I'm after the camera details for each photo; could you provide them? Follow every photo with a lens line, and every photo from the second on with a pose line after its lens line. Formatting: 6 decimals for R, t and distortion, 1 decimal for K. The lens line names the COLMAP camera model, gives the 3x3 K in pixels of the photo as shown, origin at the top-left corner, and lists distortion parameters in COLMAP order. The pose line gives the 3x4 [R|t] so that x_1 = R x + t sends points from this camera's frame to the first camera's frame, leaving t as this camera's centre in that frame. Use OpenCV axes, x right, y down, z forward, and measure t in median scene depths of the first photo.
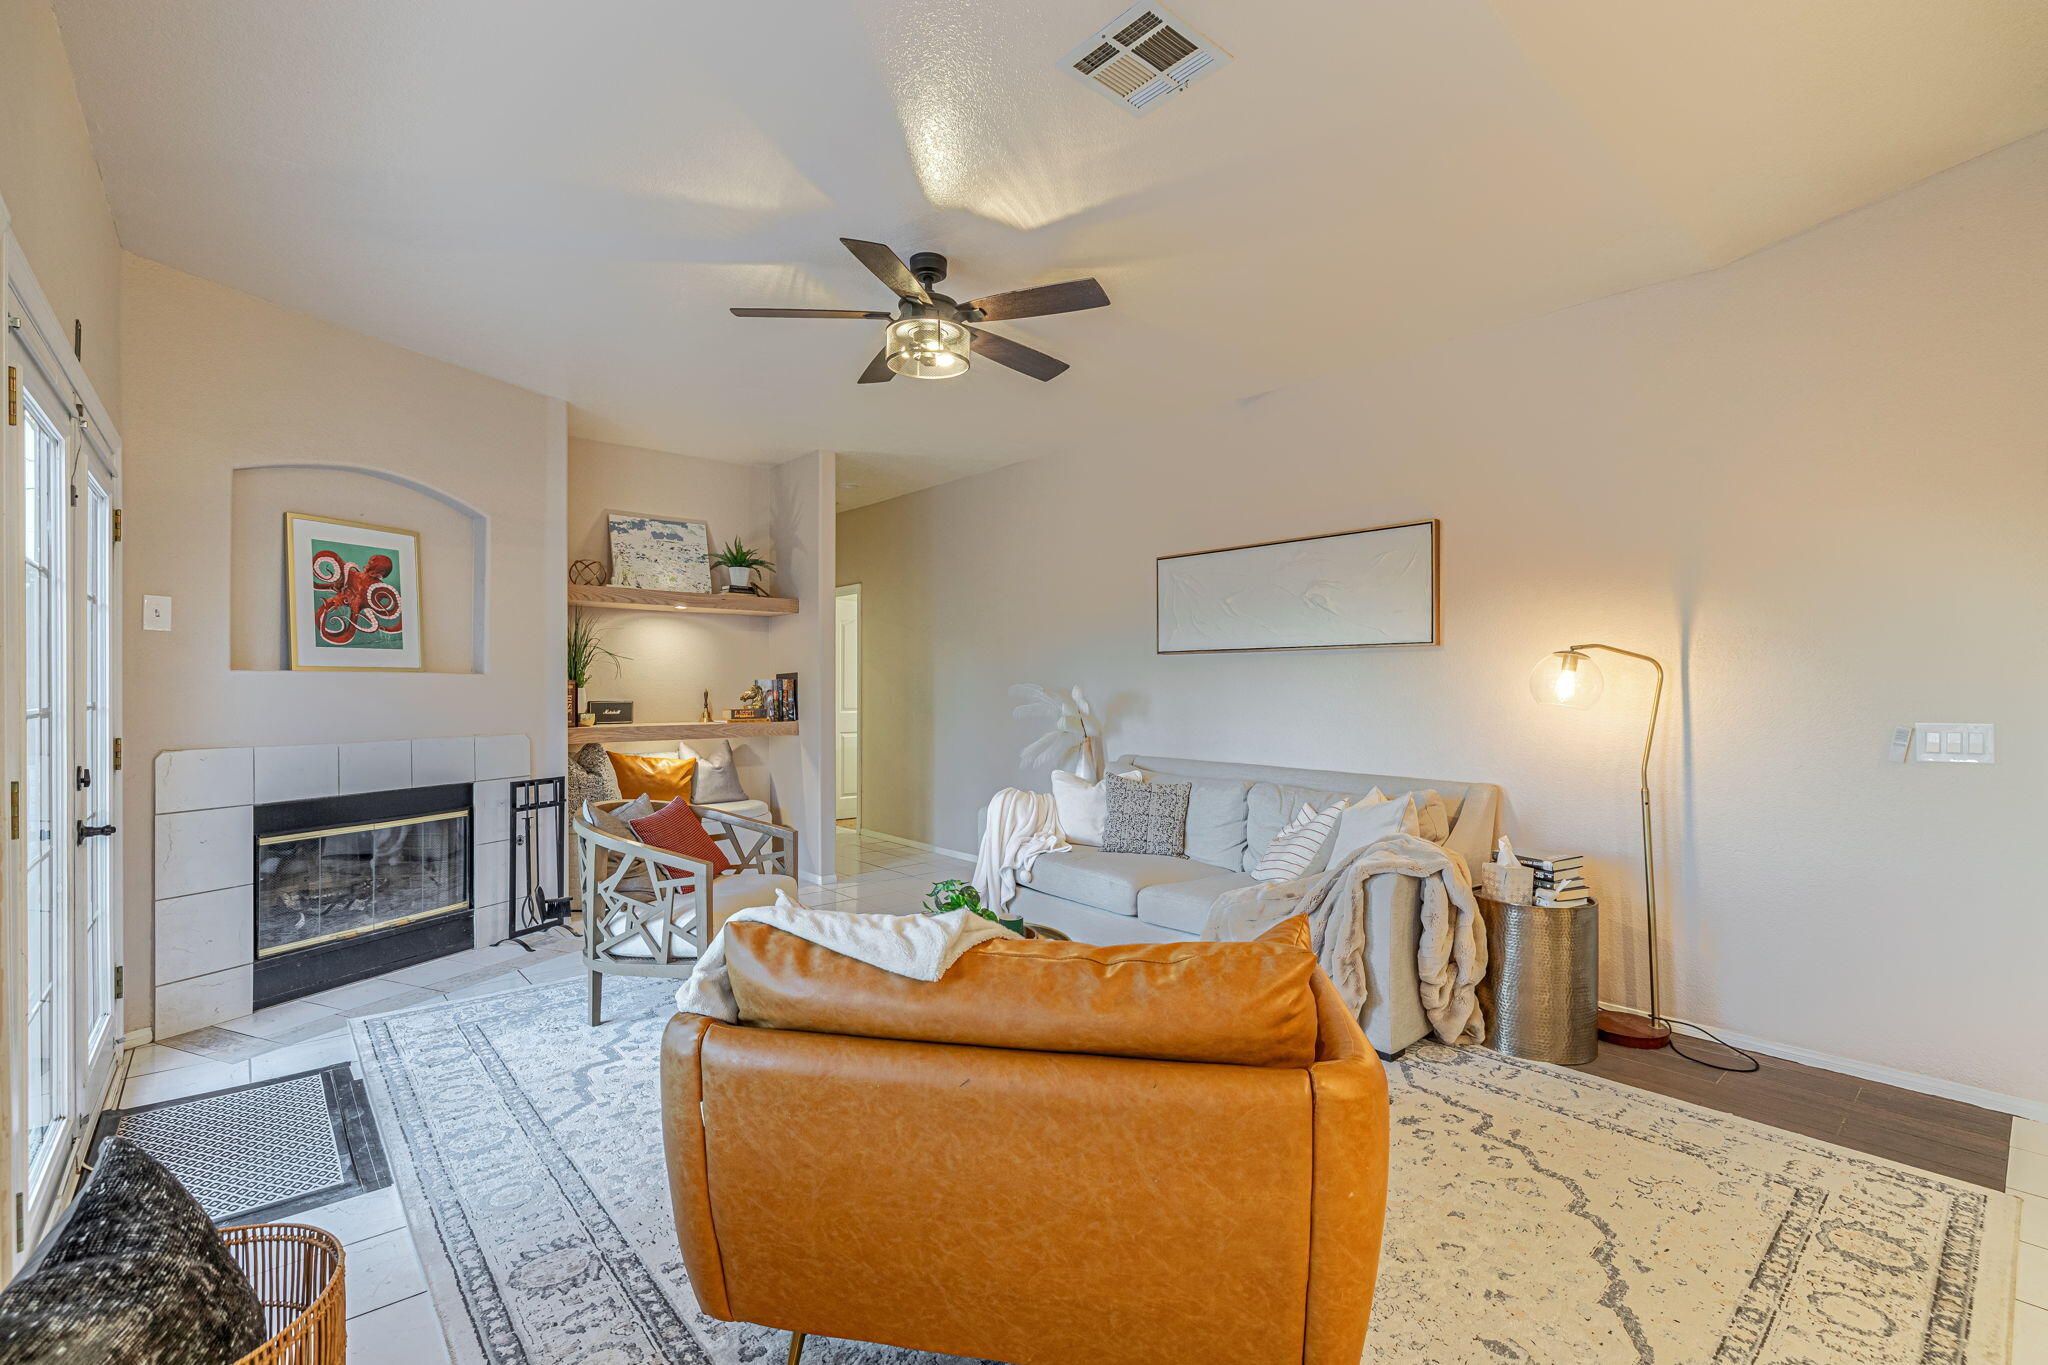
lens RADIAL K [[912.1, 0, 1018.3], [0, 912.1, 674.8], [0, 0, 1]] dist [-0.002554, -0.000005]
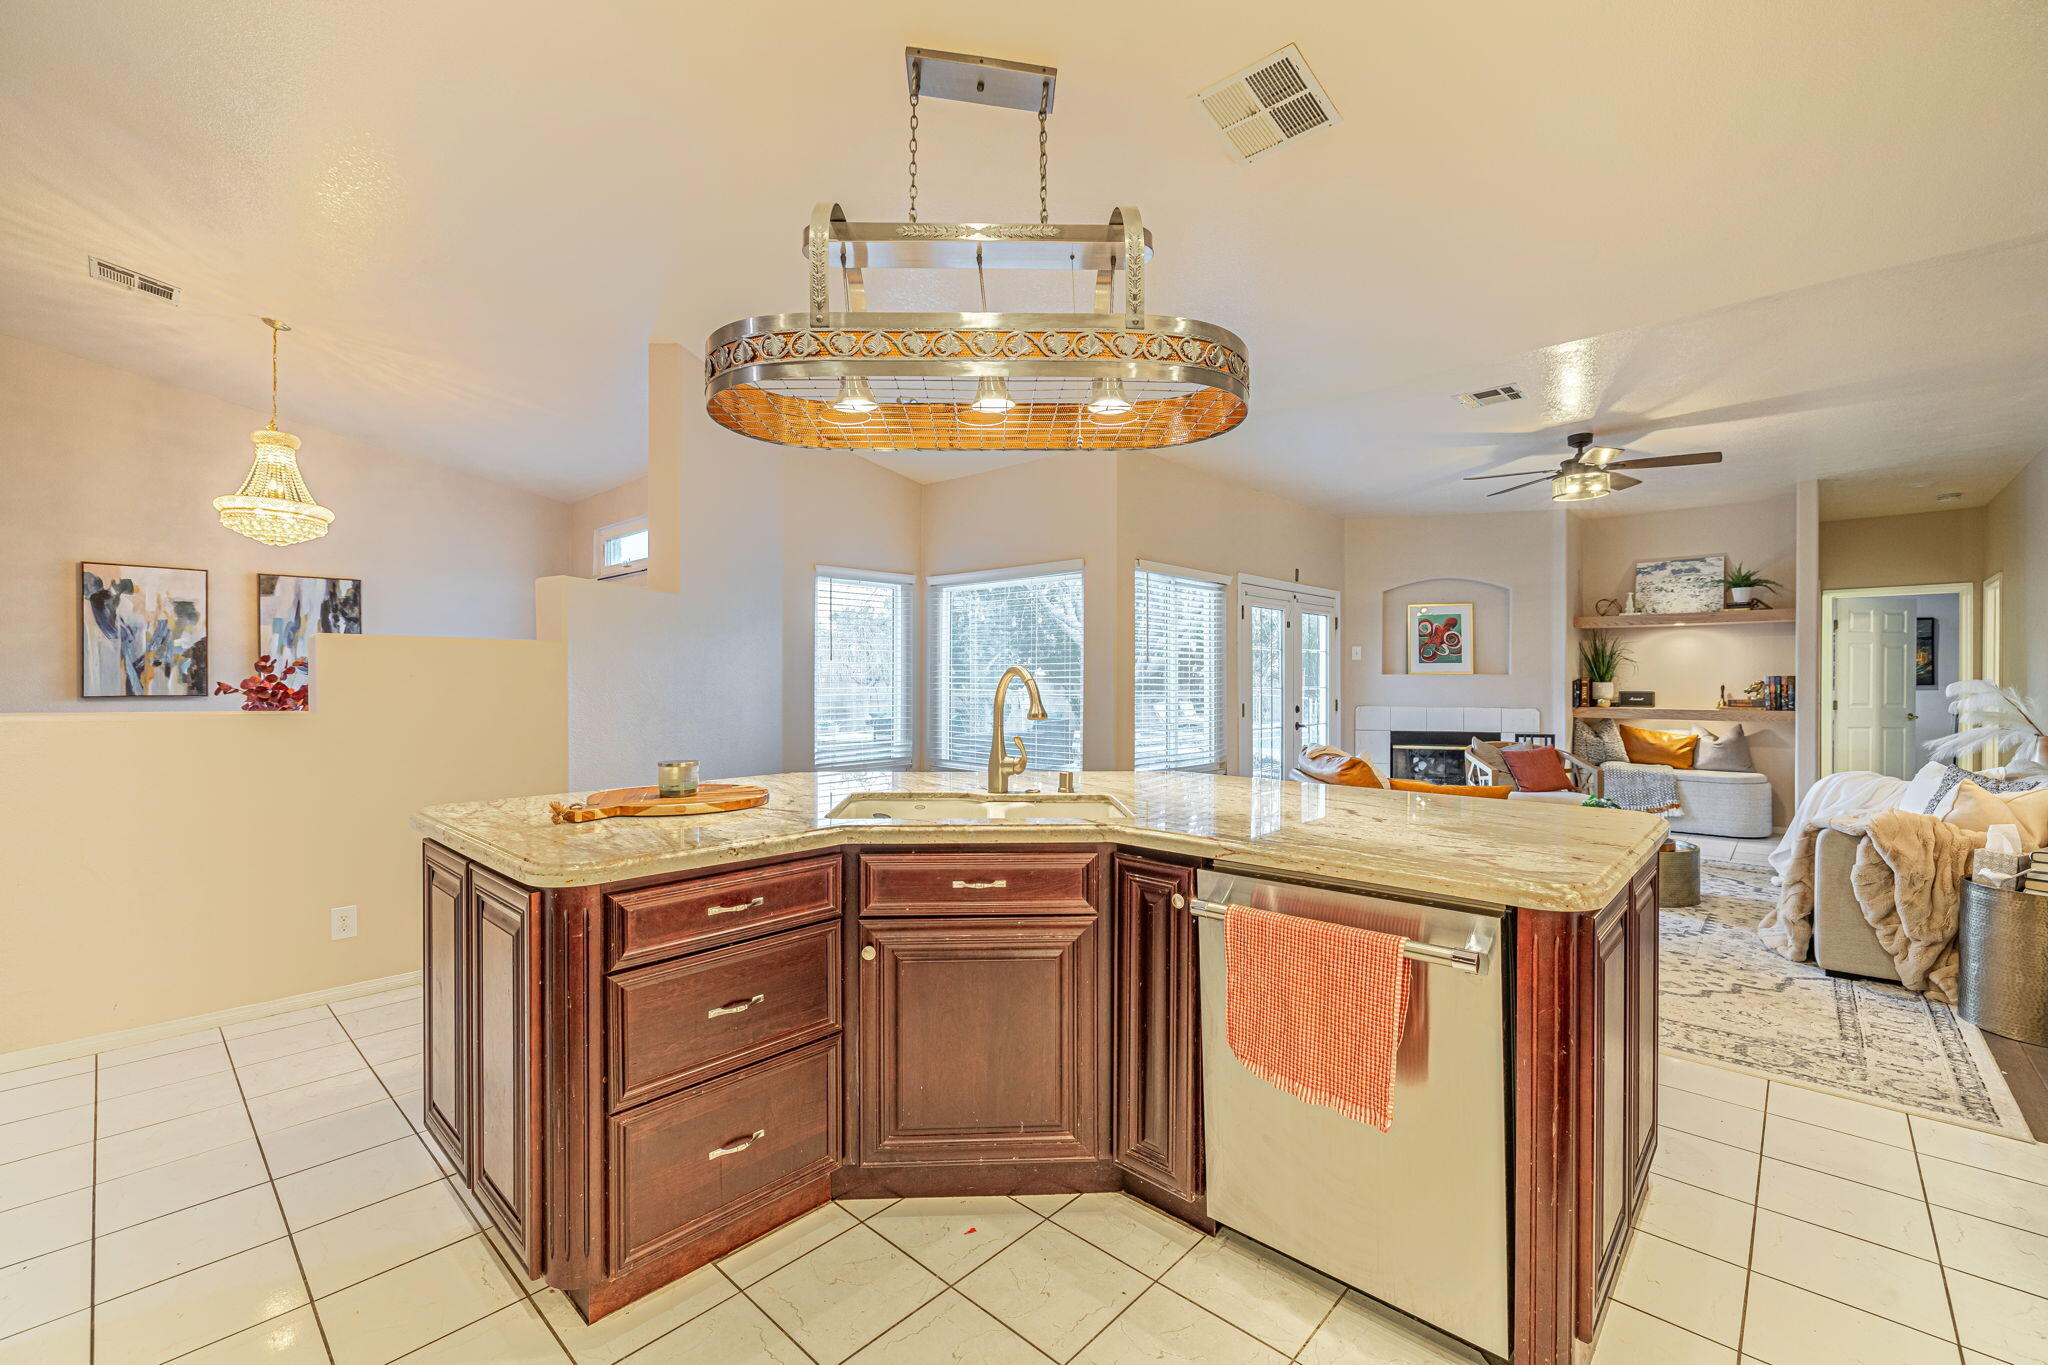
lens RADIAL K [[858.3, 0, 1017.3], [0, 858.3, 682.7], [0, 0, 1]] dist [-0.000451, 0.000367]
pose [[0.119734, 0.005089, -0.992793, 0.801363], [0.012360, 0.999902, 0.006616, -0.006636], [0.992729, -0.013063, 0.119659, -0.149456]]
